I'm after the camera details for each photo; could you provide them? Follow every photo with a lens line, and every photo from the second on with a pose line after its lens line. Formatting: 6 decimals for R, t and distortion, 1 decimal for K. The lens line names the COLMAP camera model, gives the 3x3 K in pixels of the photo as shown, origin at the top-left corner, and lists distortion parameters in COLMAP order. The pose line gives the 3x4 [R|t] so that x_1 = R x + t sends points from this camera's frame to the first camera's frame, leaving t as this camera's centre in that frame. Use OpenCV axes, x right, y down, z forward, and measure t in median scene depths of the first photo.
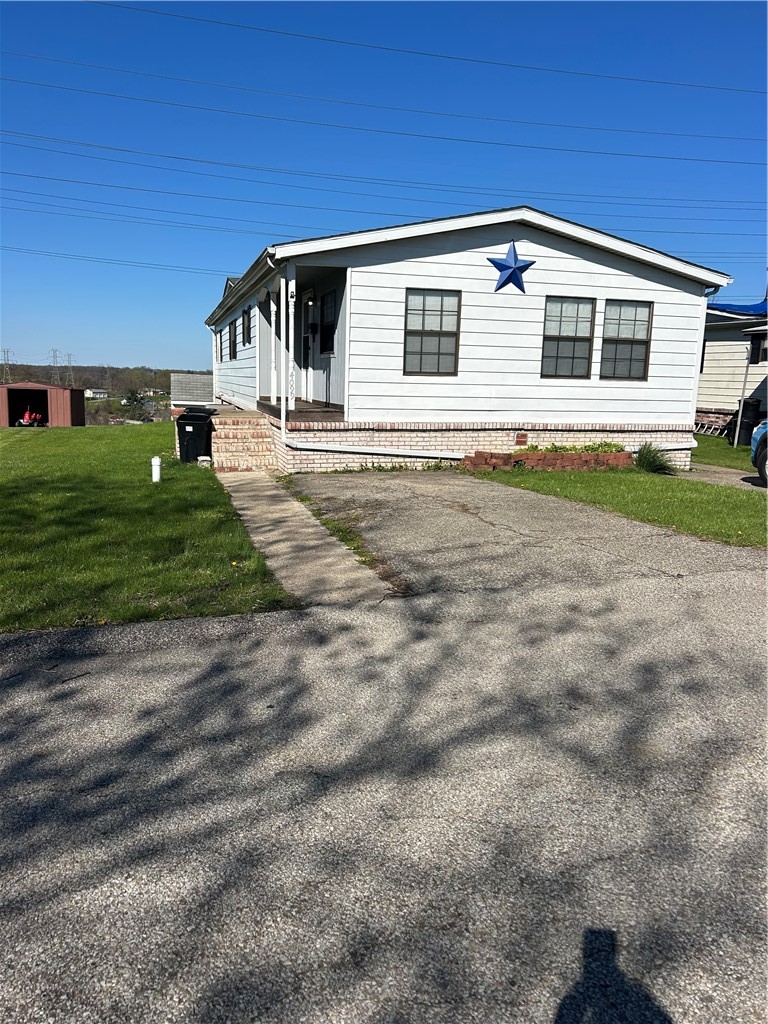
lens RADIAL K [[786.0, 0, 378.8], [0, 786.0, 511.4], [0, 0, 1]] dist [0.029909, -0.035499]
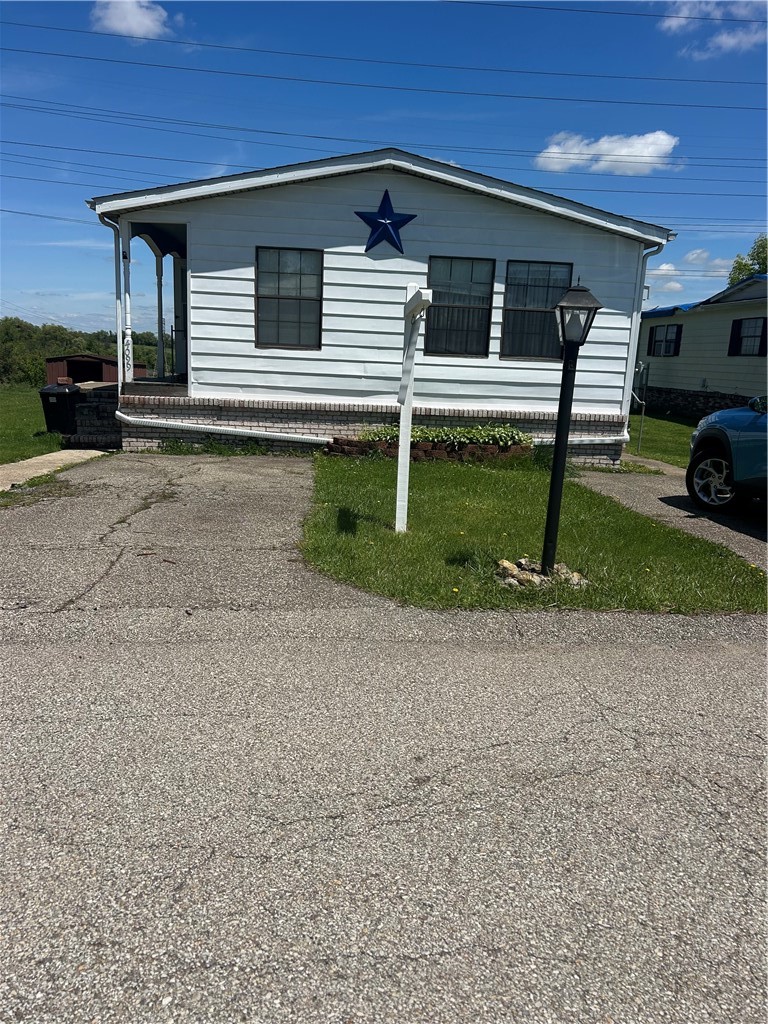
lens RADIAL K [[786.0, 0, 378.8], [0, 786.0, 511.4], [0, 0, 1]] dist [0.029909, -0.035499]
pose [[0.949157, 0.081710, -0.304015, 0.444038], [-0.076405, 0.996646, 0.029324, -0.023833], [0.305392, -0.004604, 0.952216, 0.186776]]
